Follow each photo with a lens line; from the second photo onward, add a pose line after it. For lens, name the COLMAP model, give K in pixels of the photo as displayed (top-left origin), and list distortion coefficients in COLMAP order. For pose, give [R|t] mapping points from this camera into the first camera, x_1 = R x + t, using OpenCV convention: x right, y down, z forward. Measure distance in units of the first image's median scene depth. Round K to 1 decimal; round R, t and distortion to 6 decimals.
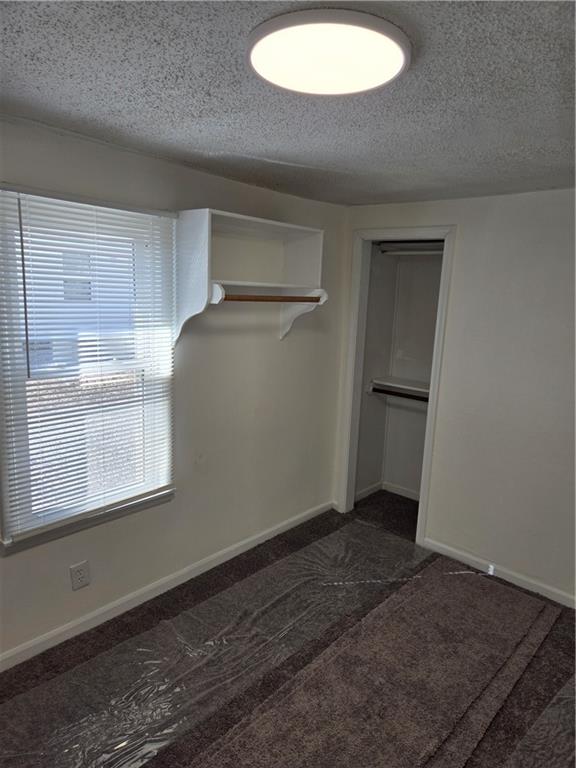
lens RADIAL K [[514.1, 0, 289.9], [0, 514.1, 389.4], [0, 0, 1]] dist [0.069484, -0.054596]
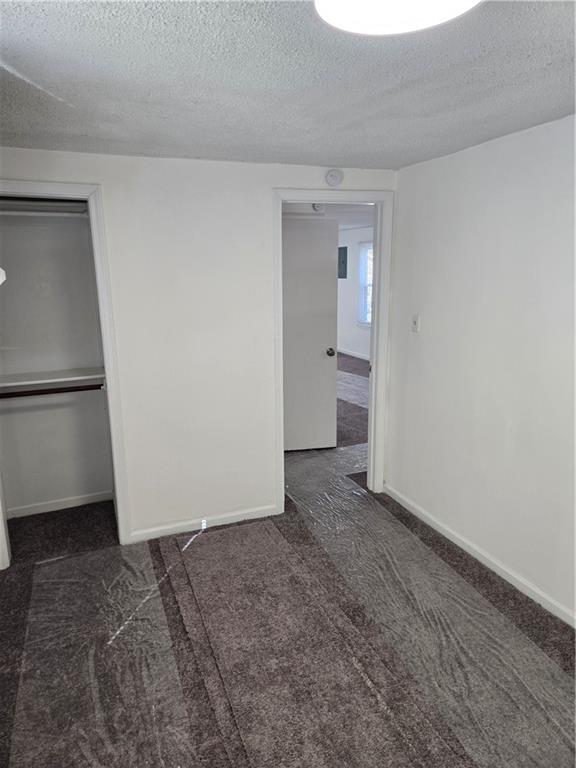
lens RADIAL K [[514.1, 0, 289.6], [0, 514.1, 376.9], [0, 0, 1]] dist [0.069484, -0.054596]
pose [[0.432133, -0.241961, 0.868744, -0.359410], [0.203311, 0.964672, 0.167547, -0.077704], [-0.878593, 0.104223, 0.466060, 0.313729]]
